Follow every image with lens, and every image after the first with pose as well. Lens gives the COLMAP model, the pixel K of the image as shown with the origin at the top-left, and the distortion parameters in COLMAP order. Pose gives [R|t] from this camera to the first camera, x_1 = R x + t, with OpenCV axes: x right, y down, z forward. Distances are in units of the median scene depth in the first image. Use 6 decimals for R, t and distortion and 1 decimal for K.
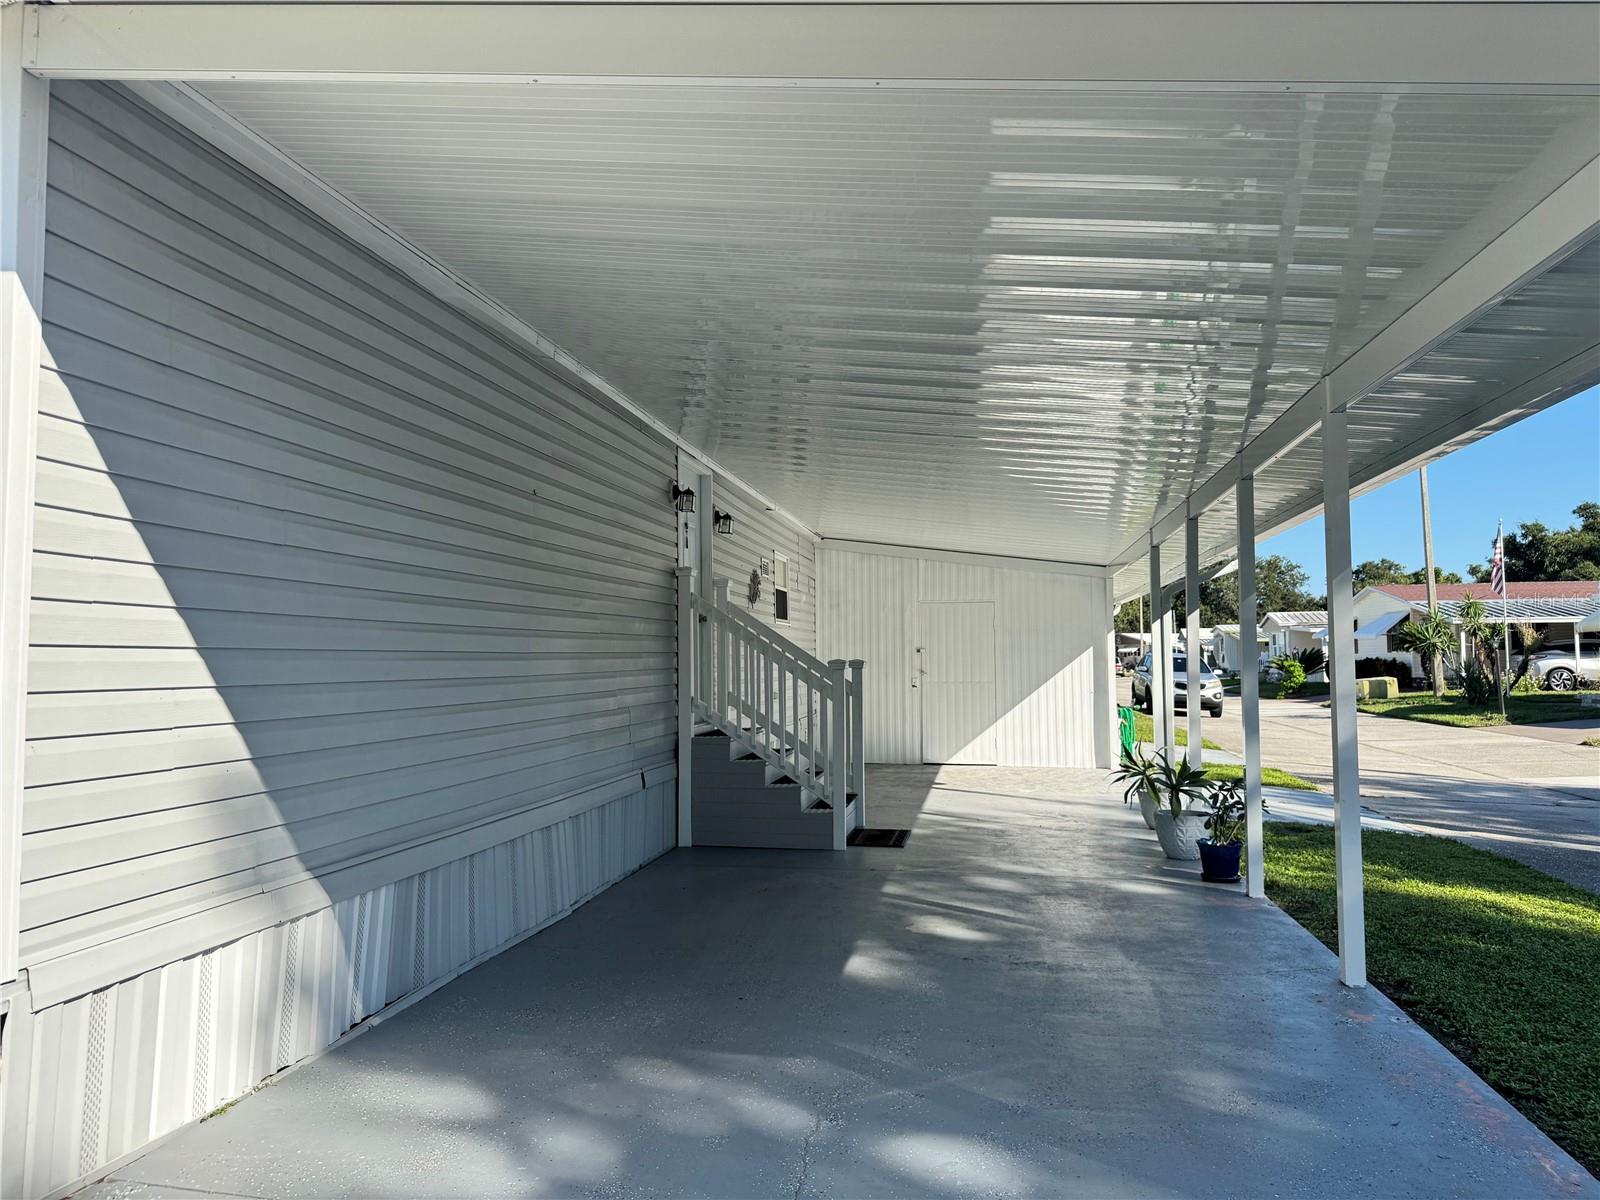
lens RADIAL K [[1129.2, 0, 800.0], [0, 1129.2, 600.0], [0, 0, 1]] dist [0.117195, -0.150790]
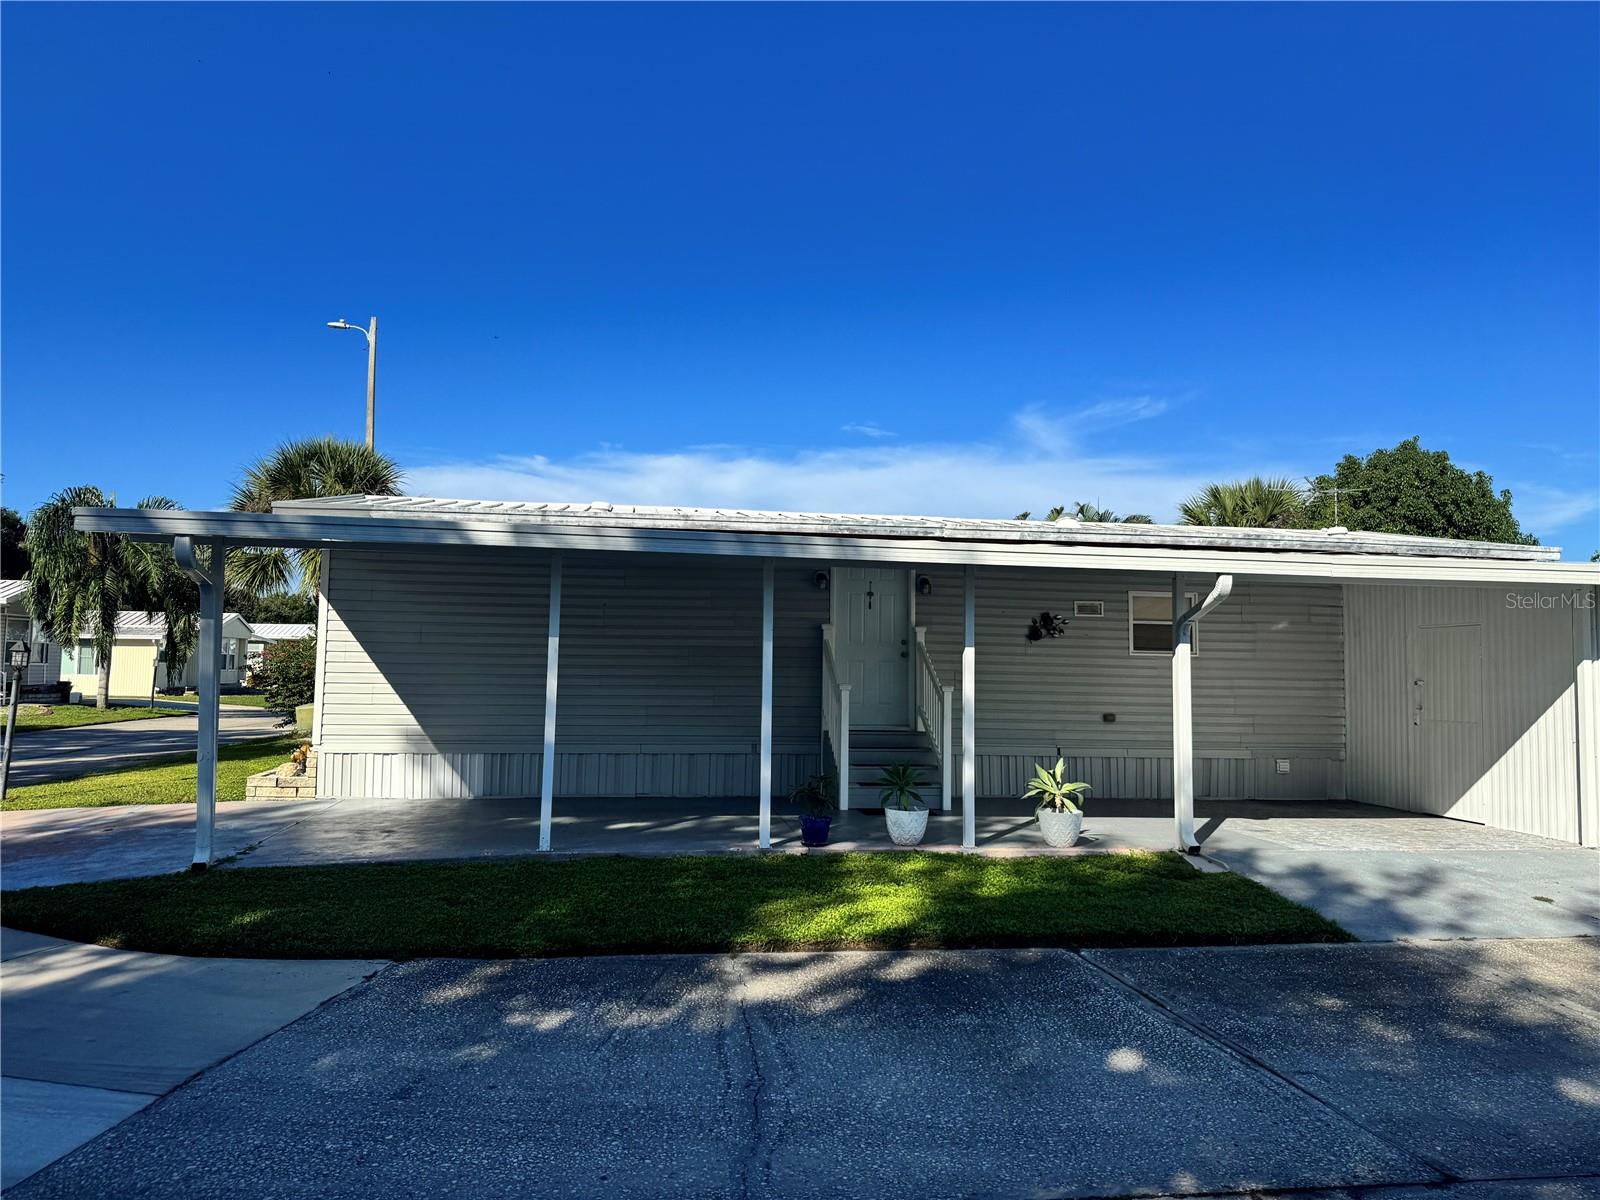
lens RADIAL K [[1129.2, 0, 800.0], [0, 1129.2, 600.0], [0, 0, 1]] dist [0.117195, -0.150790]
pose [[0.323019, -0.045040, -0.945320, 0.805804], [0.033421, 0.998787, -0.036167, -0.003753], [0.945802, -0.019911, 0.324133, 0.258534]]
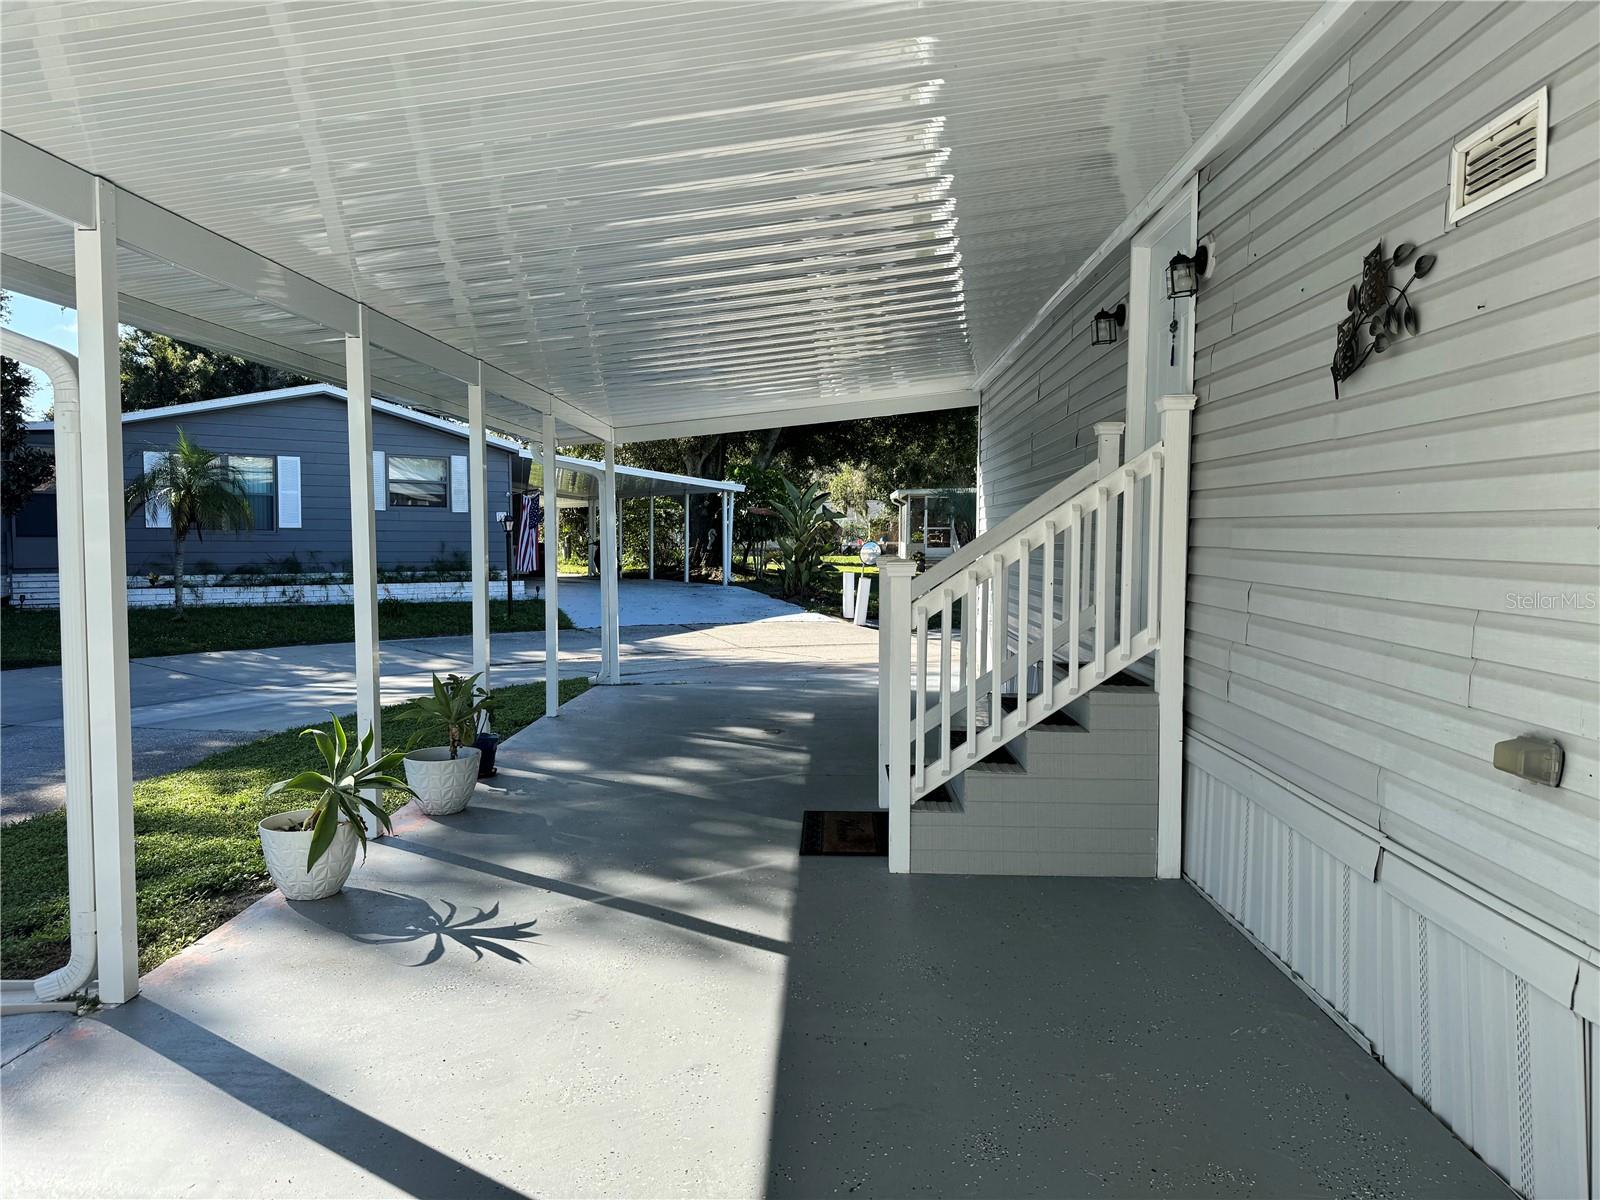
lens RADIAL K [[1129.2, 0, 800.0], [0, 1129.2, 600.0], [0, 0, 1]] dist [0.117195, -0.150790]
pose [[-0.990835, 0.012296, -0.134519, 0.107047], [0.011950, 0.999923, 0.003377, 0.044223], [0.134550, 0.001738, -0.990905, 0.970884]]
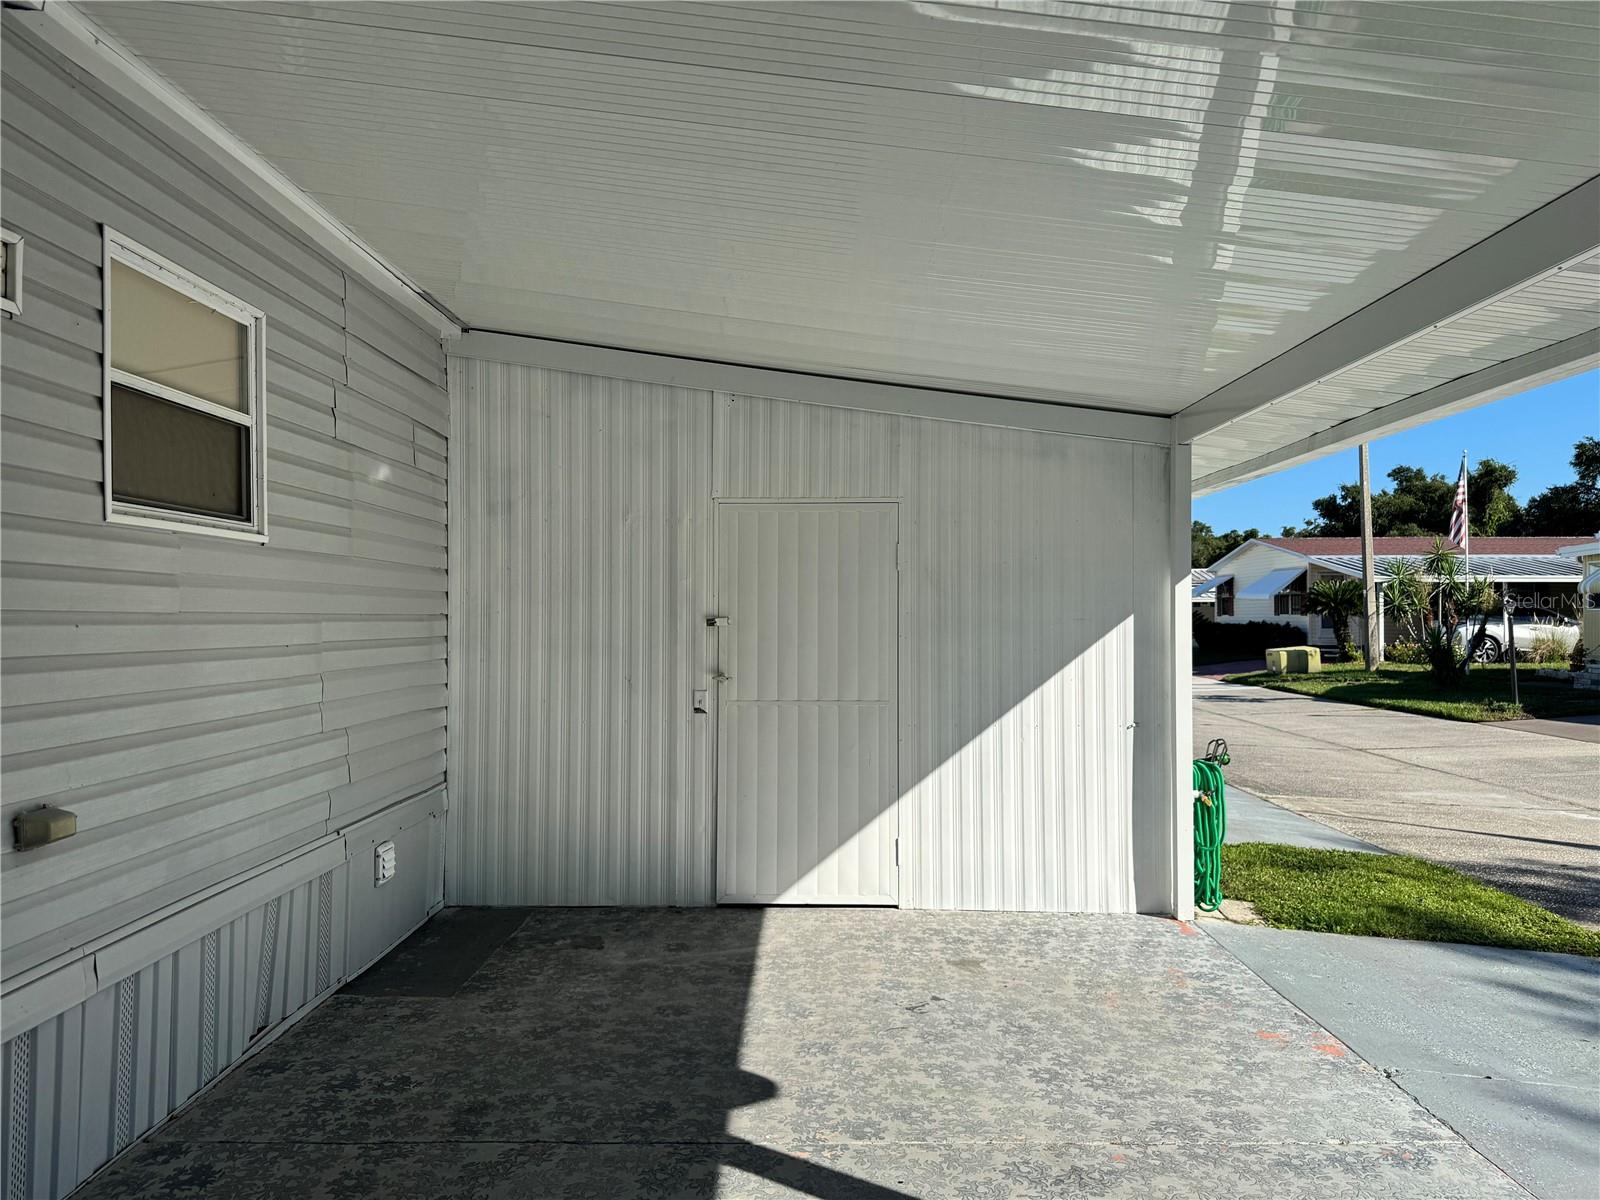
lens RADIAL K [[1129.2, 0, 800.0], [0, 1129.2, 600.0], [0, 0, 1]] dist [0.117195, -0.150790]
pose [[0.988166, 0.009272, 0.153109, 0.075185], [-0.015139, 0.999193, 0.037202, 0.021881], [-0.152641, -0.039080, 0.987509, 0.604408]]
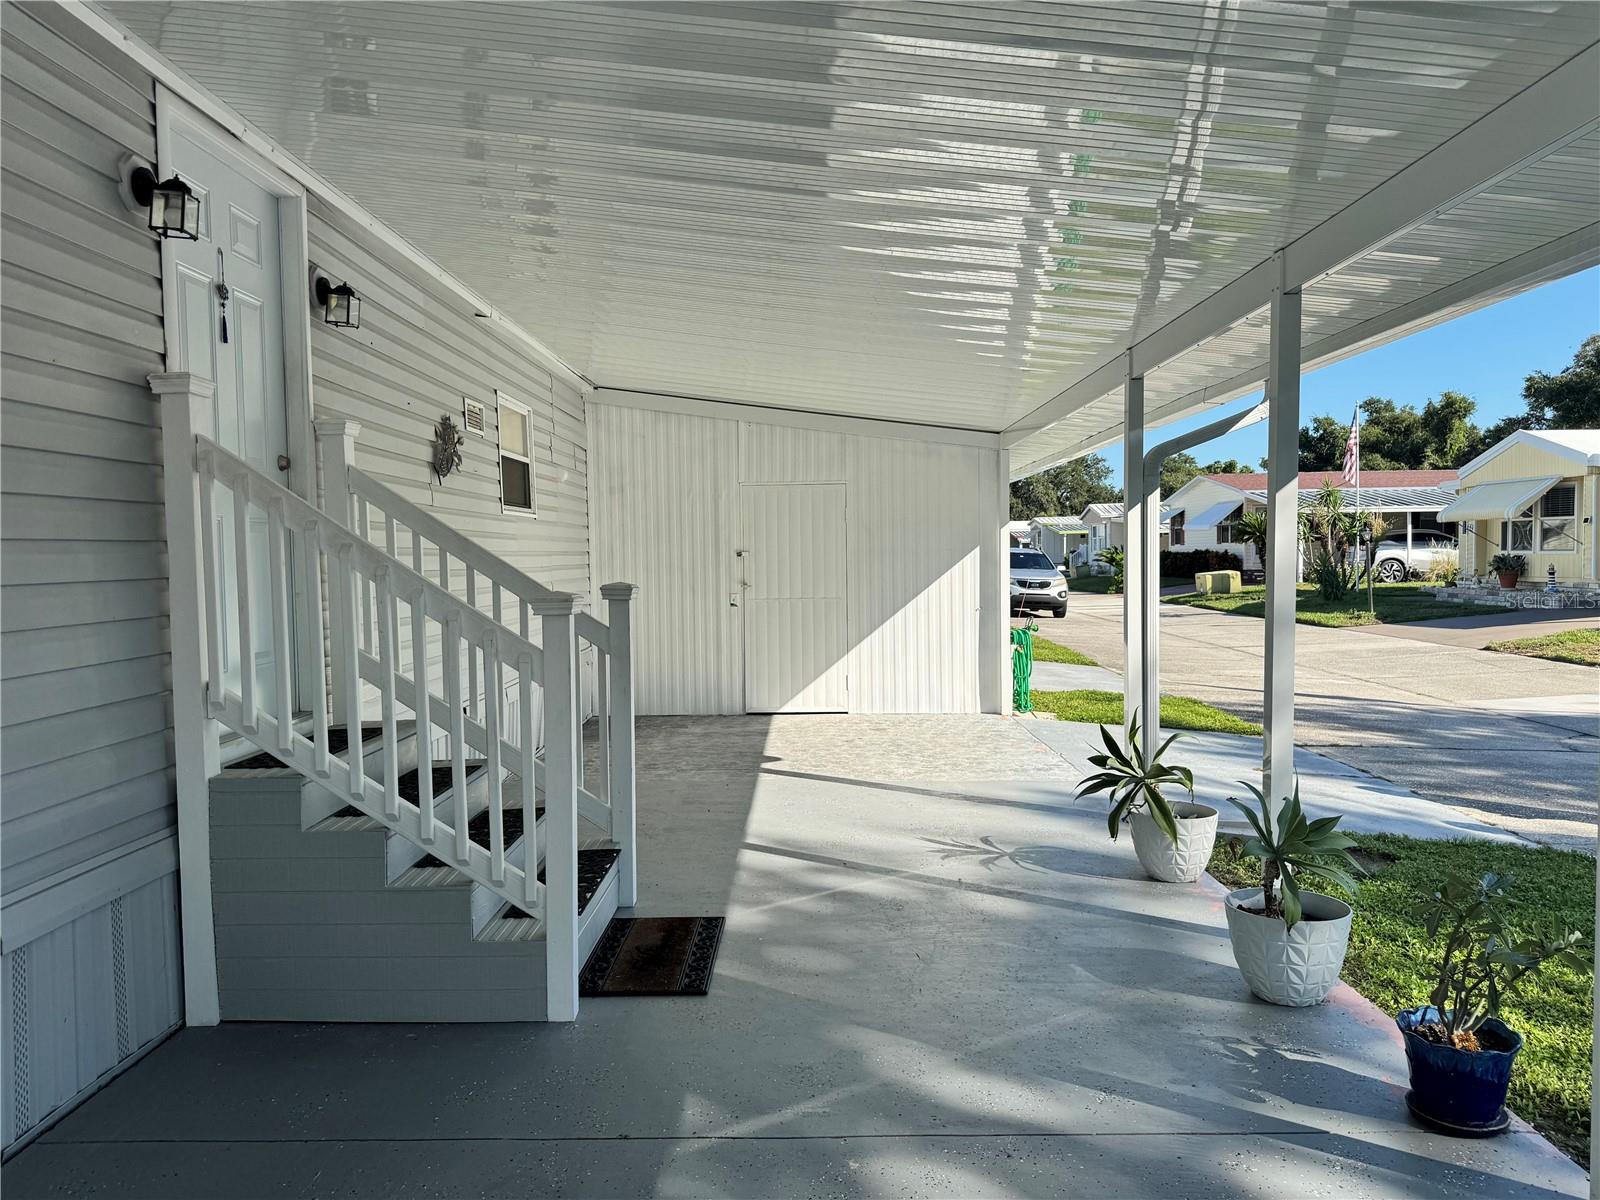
lens RADIAL K [[1129.2, 0, 800.0], [0, 1129.2, 600.0], [0, 0, 1]] dist [0.117195, -0.150790]
pose [[0.987388, -0.013823, 0.157714, 0.031945], [-0.000977, 0.995630, 0.093376, 0.008064], [-0.158316, -0.092352, 0.983060, 0.309392]]
